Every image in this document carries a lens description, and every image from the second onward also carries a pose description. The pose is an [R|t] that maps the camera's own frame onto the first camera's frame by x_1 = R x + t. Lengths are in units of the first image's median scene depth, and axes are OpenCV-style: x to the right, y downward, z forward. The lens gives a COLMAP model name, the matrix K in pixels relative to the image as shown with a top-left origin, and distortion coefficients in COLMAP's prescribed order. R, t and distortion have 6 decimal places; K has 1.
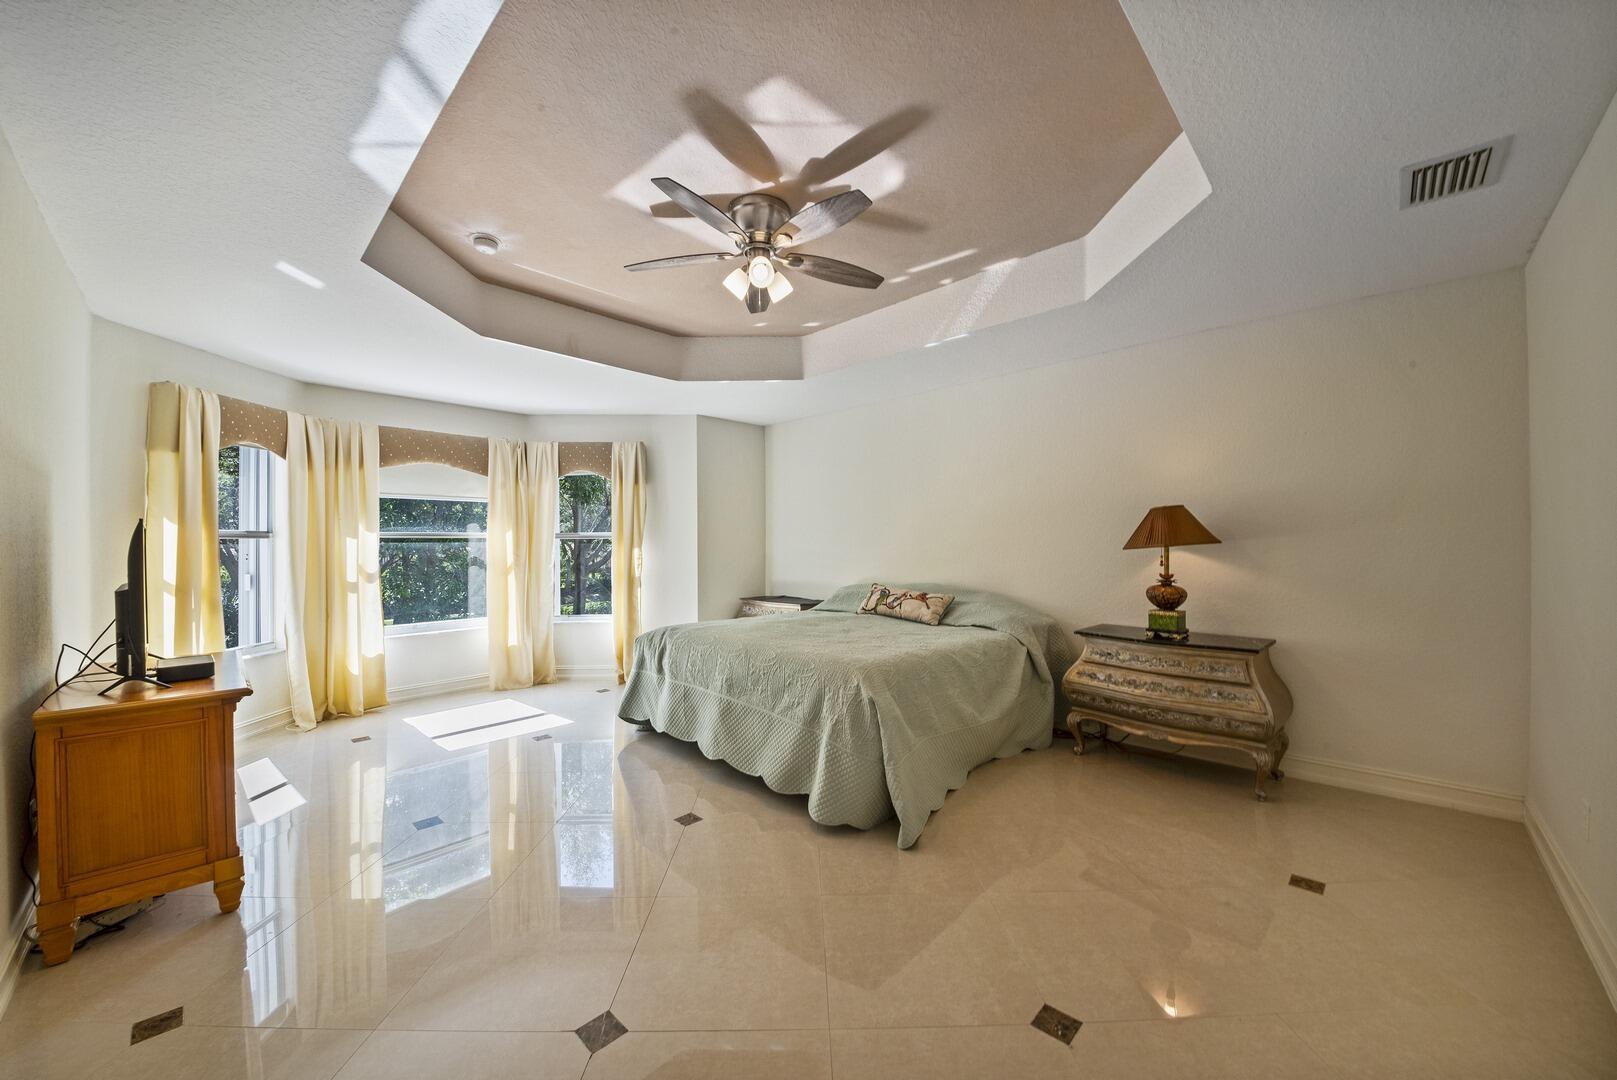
lens RADIAL K [[581.0, 0, 815.3], [0, 581.0, 547.3], [0, 0, 1]] dist [0.001531, -0.008710]
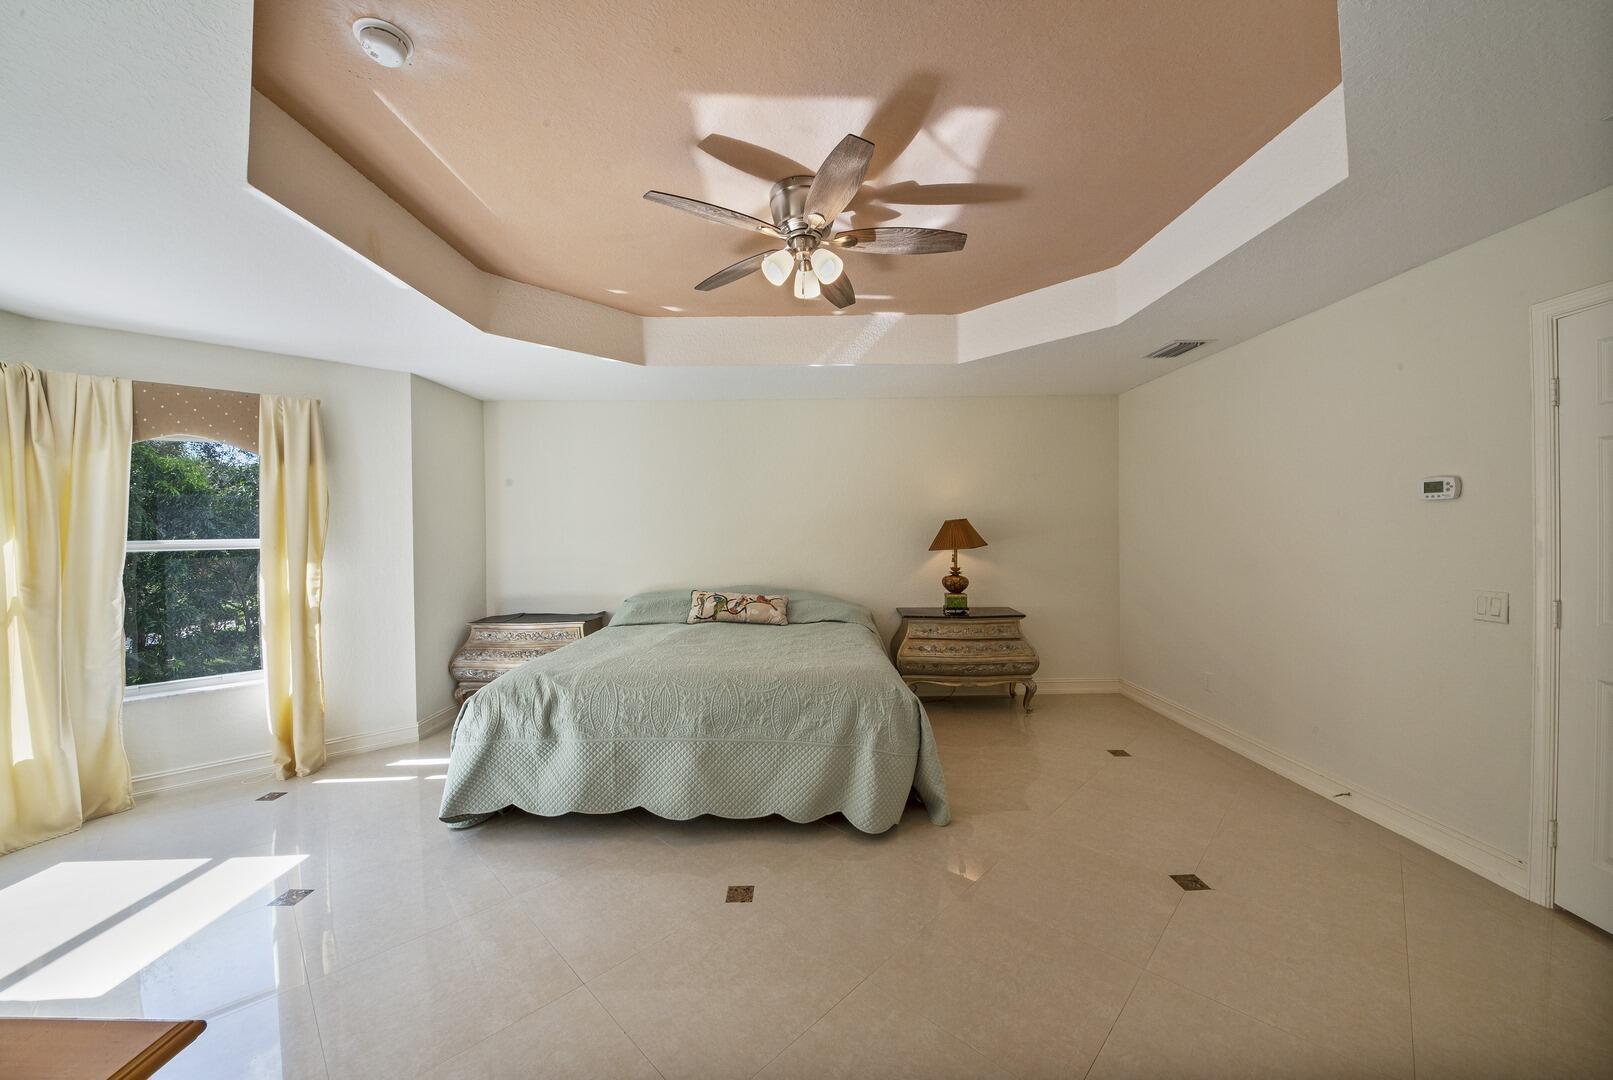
lens RADIAL K [[551.2, 0, 806.5], [0, 551.2, 540.0], [0, 0, 1]] dist [0.000005, -0.008762]
pose [[0.717815, -0.015612, 0.696059, -0.556022], [0.015329, 0.999861, 0.006618, -0.033264], [-0.696065, 0.005919, 0.717954, 0.293237]]
